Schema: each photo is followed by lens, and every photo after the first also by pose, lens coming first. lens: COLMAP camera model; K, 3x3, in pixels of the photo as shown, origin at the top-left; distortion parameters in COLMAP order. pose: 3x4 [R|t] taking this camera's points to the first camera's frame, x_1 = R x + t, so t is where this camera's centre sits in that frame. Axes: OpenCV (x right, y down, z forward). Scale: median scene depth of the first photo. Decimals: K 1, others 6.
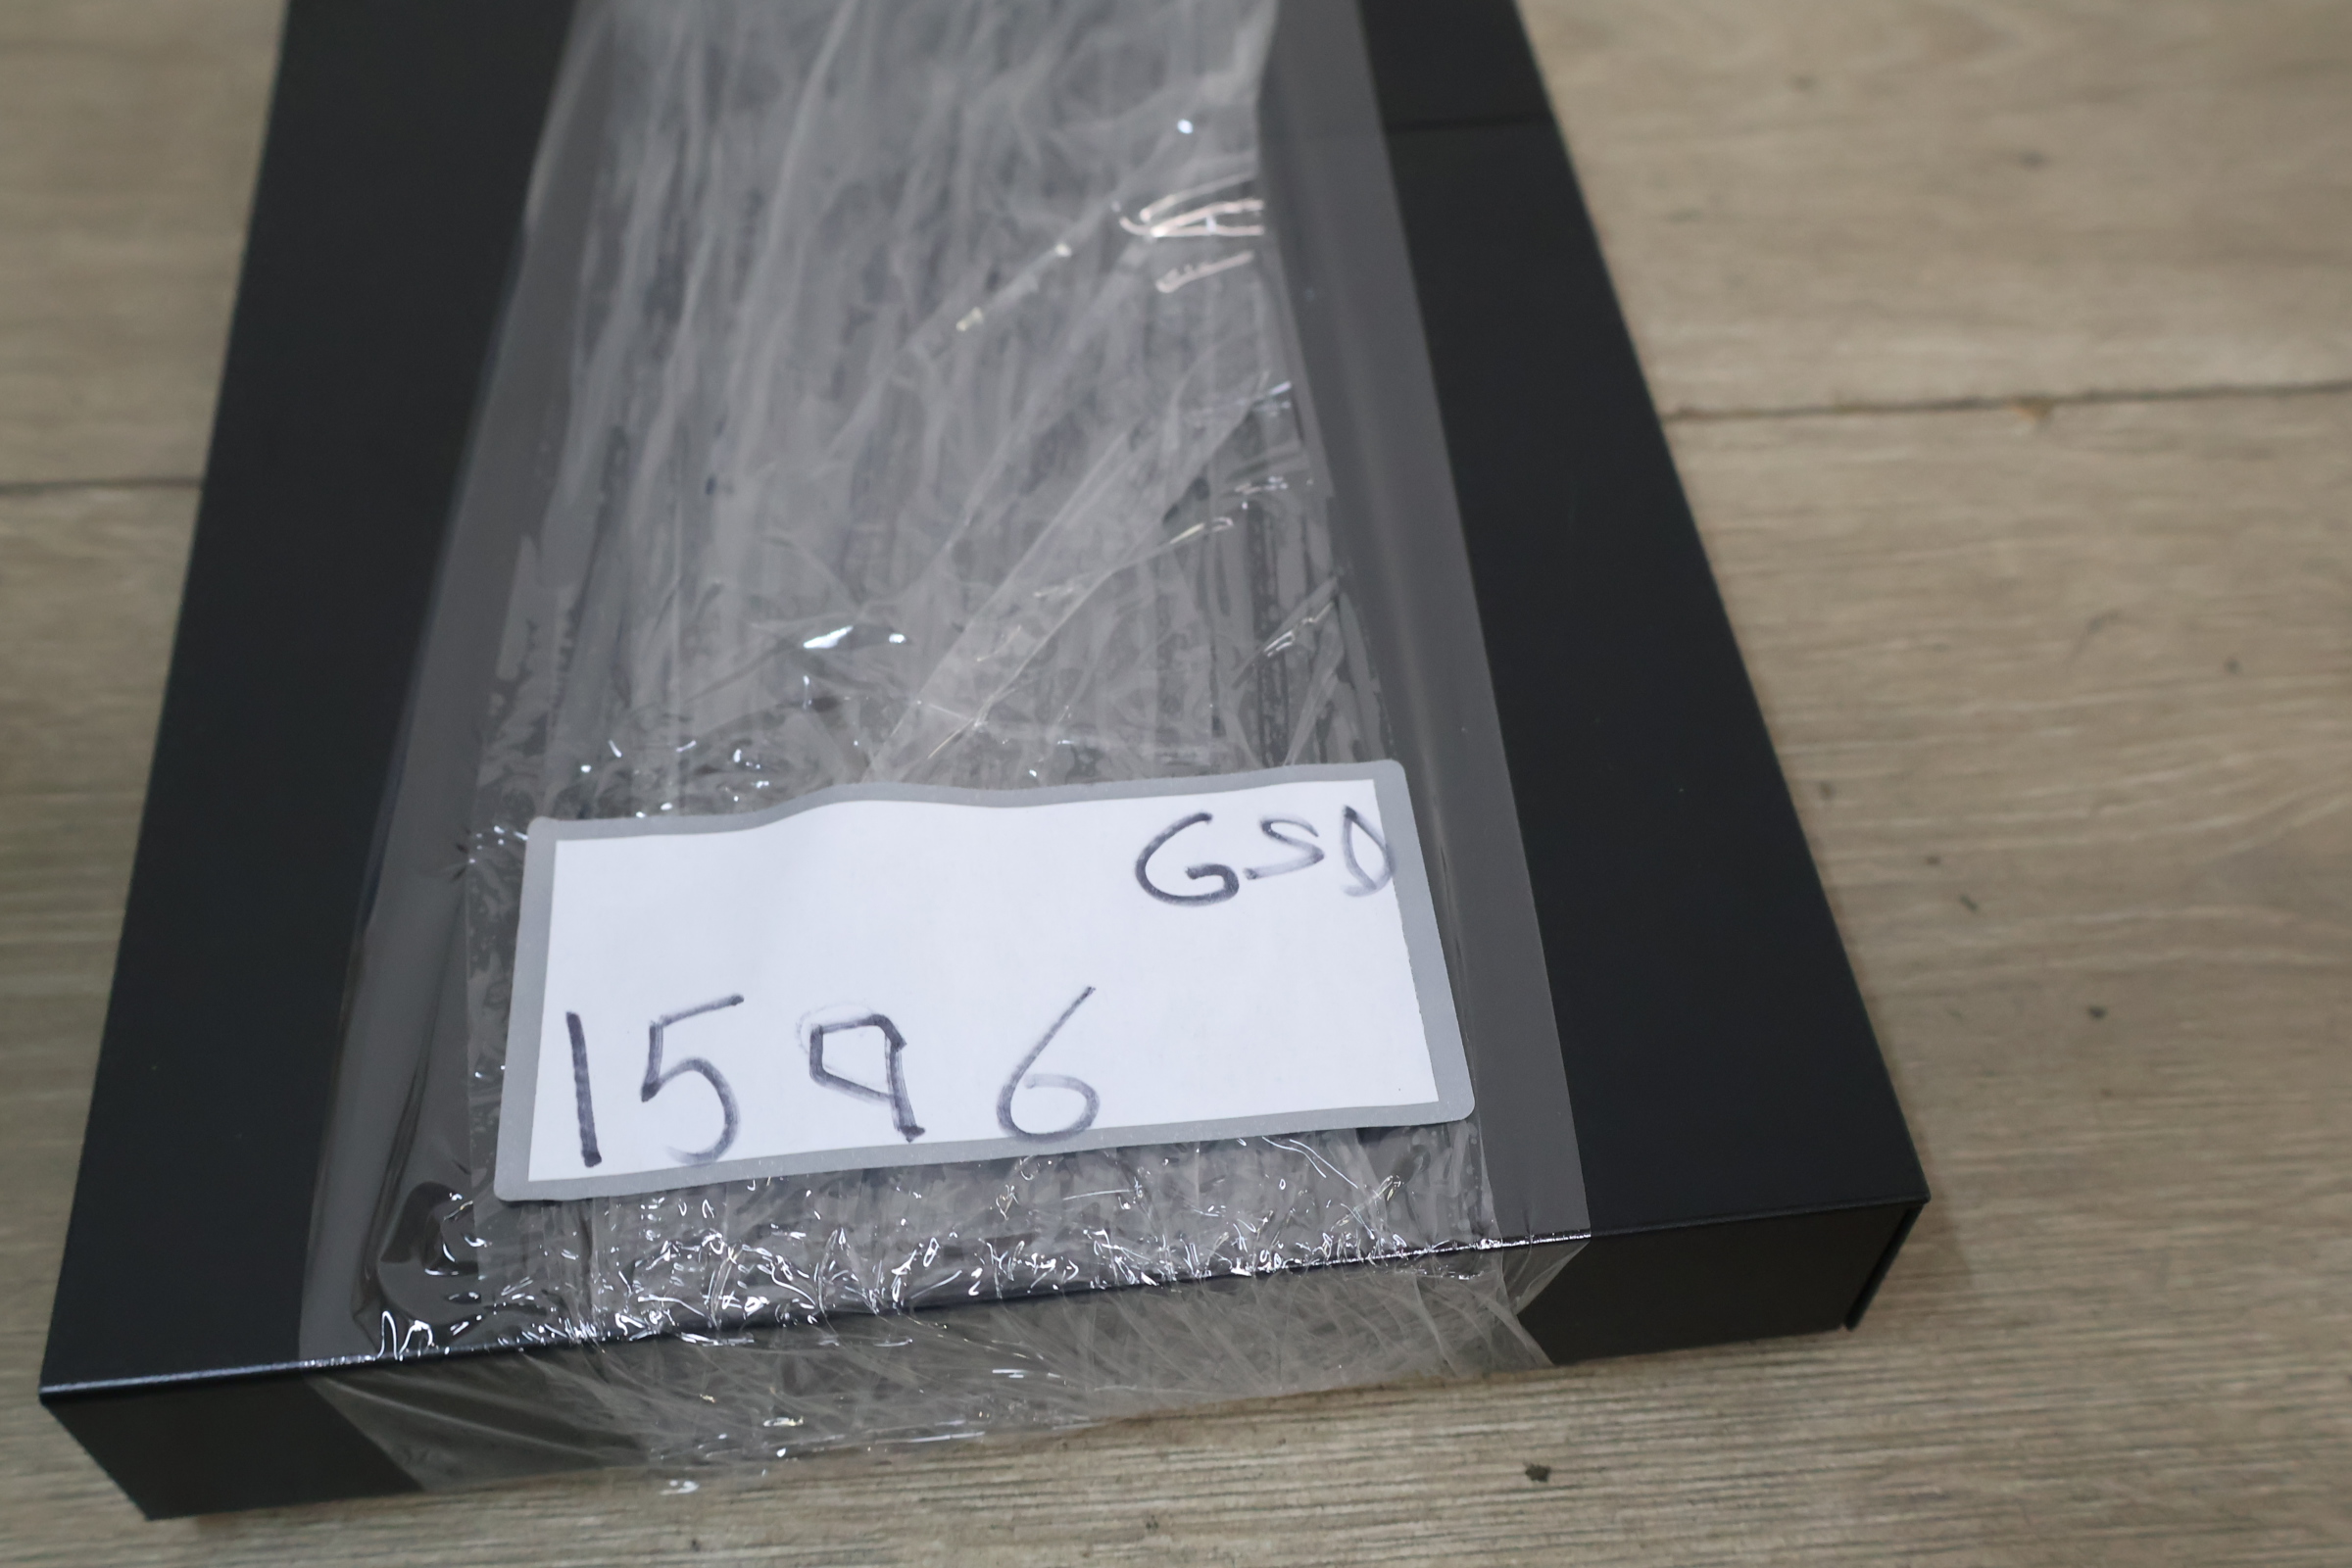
lens RADIAL K [[2293.2, 0, 1165.8], [0, 2293.2, 796.4], [0, 0, 1]] dist [0.006008, 0.000000]
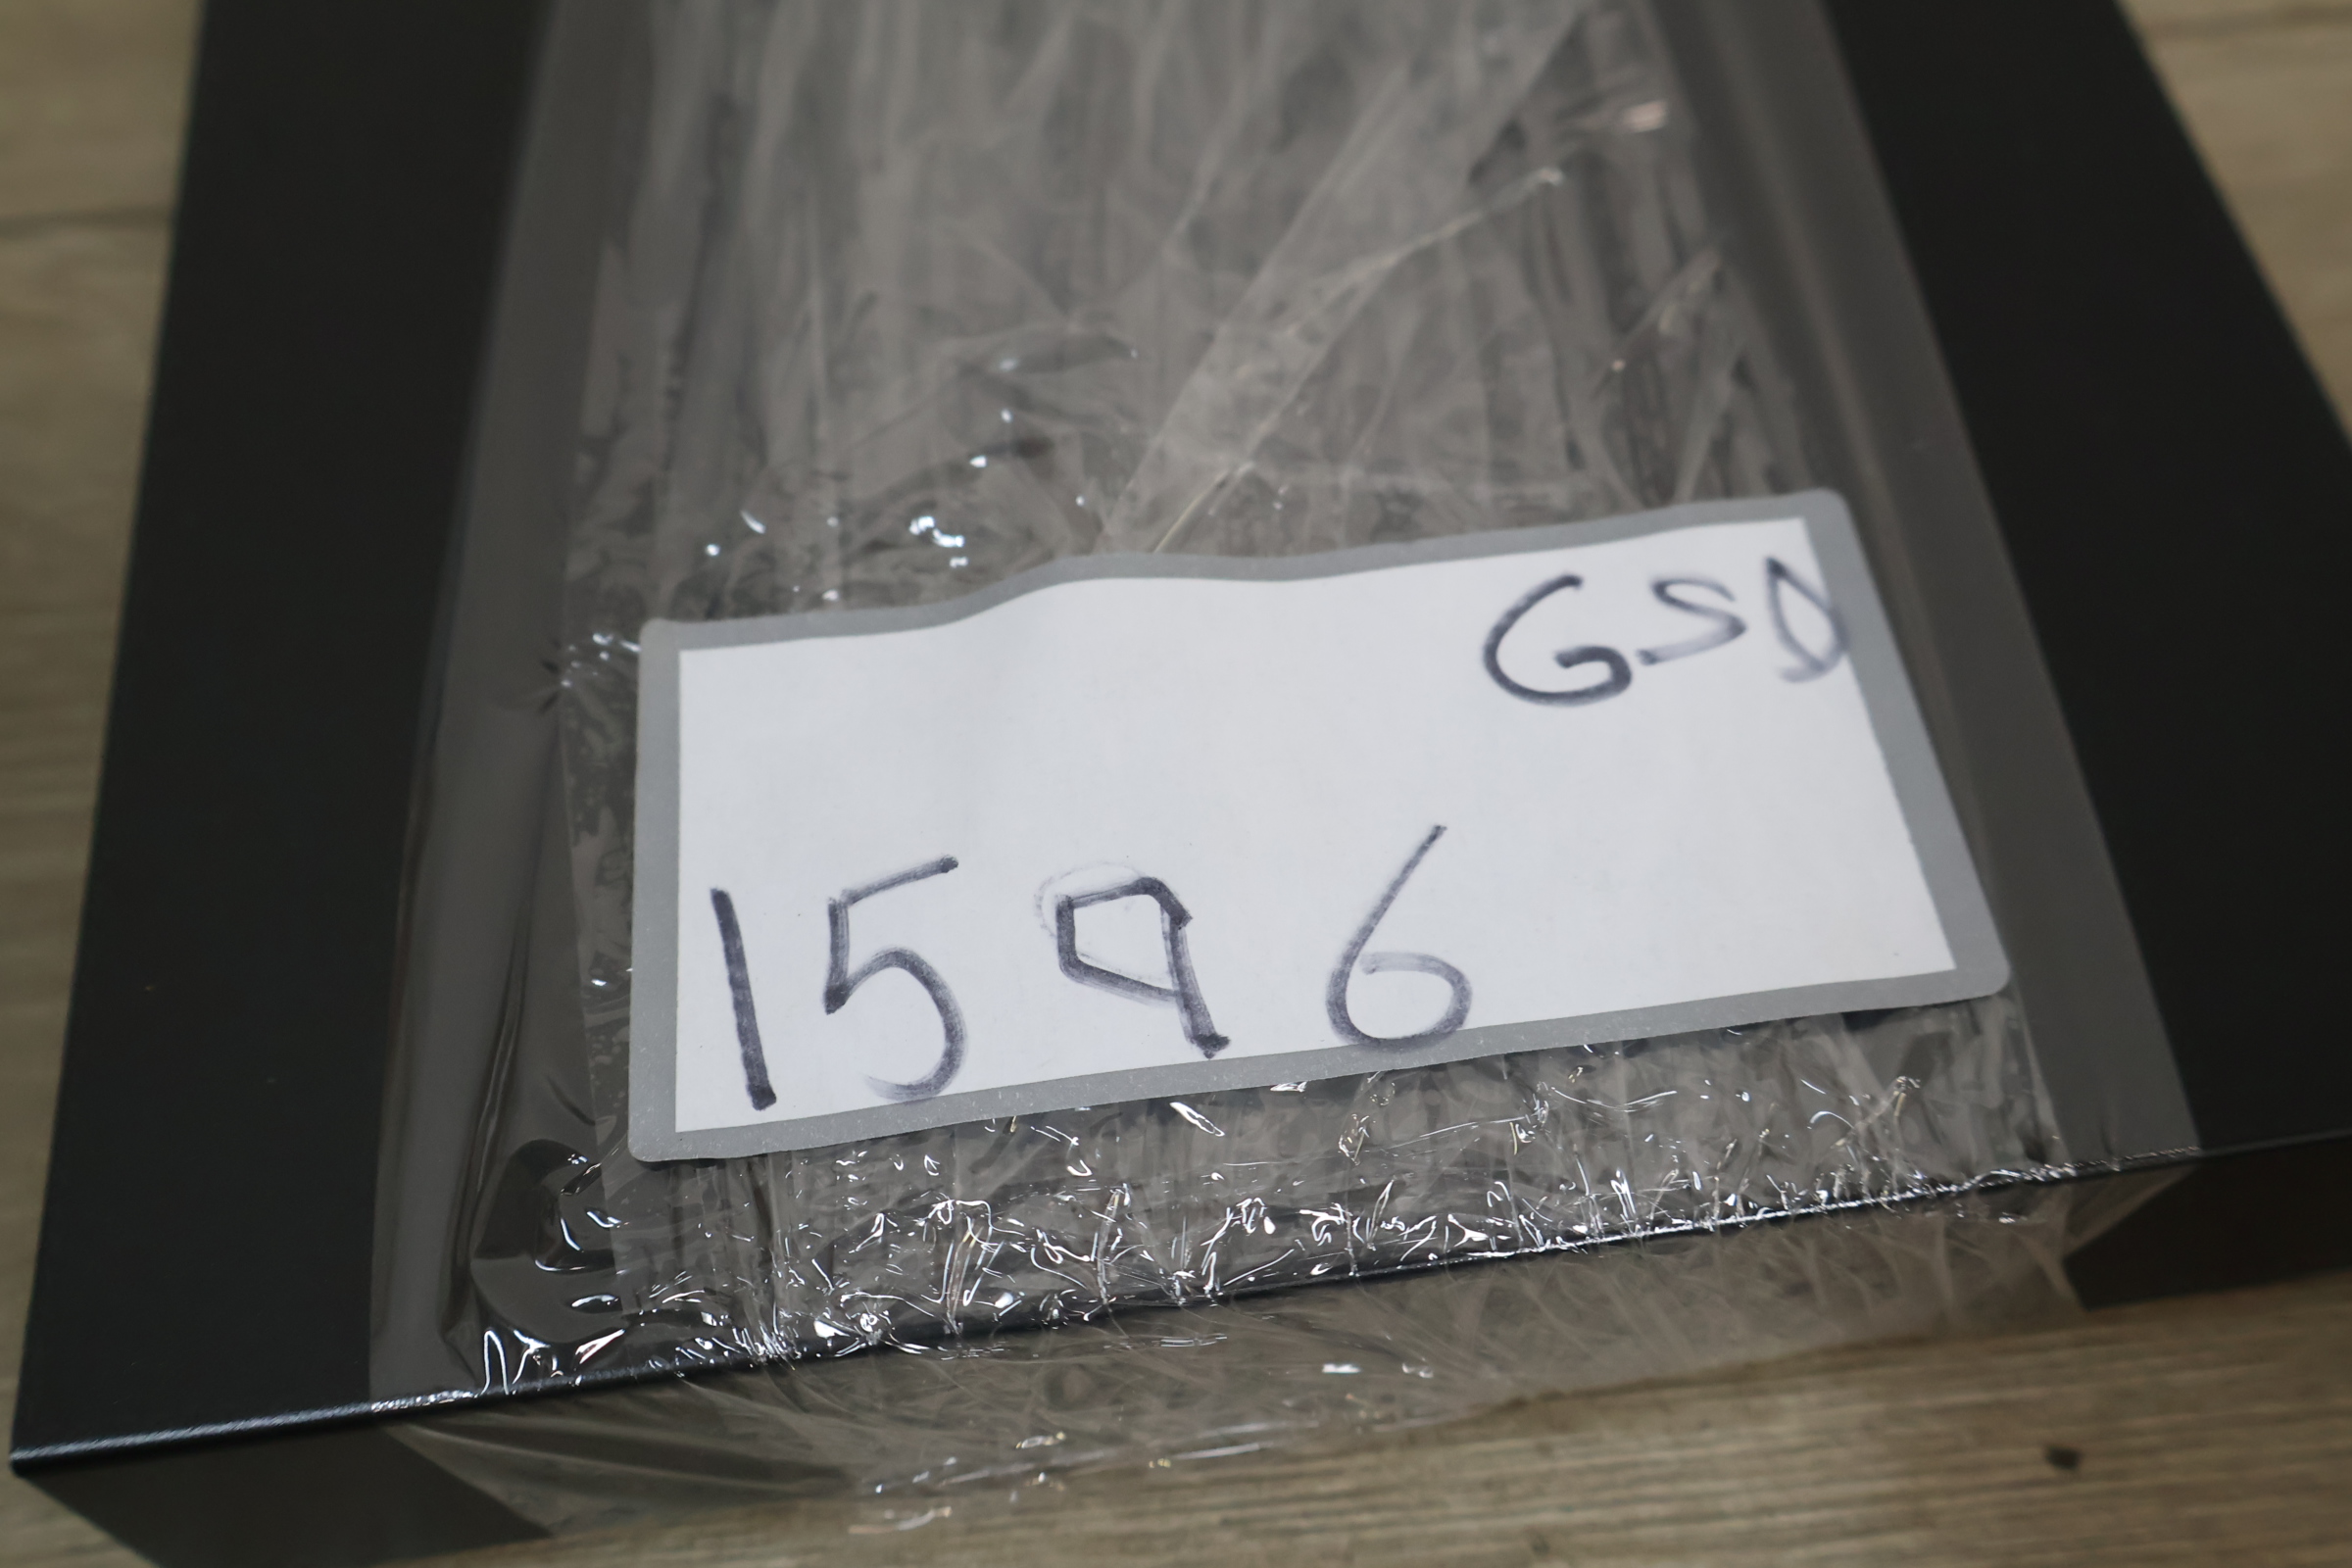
lens RADIAL K [[2293.2, 0, 1183.3], [0, 2293.2, 779.1], [0, 0, 1]] dist [0.006008, 0.000000]
pose [[0.998727, -0.040984, -0.029413, -0.087936], [0.043271, 0.995704, 0.081865, 0.007064], [0.025932, -0.083034, 0.996209, 0.281942]]
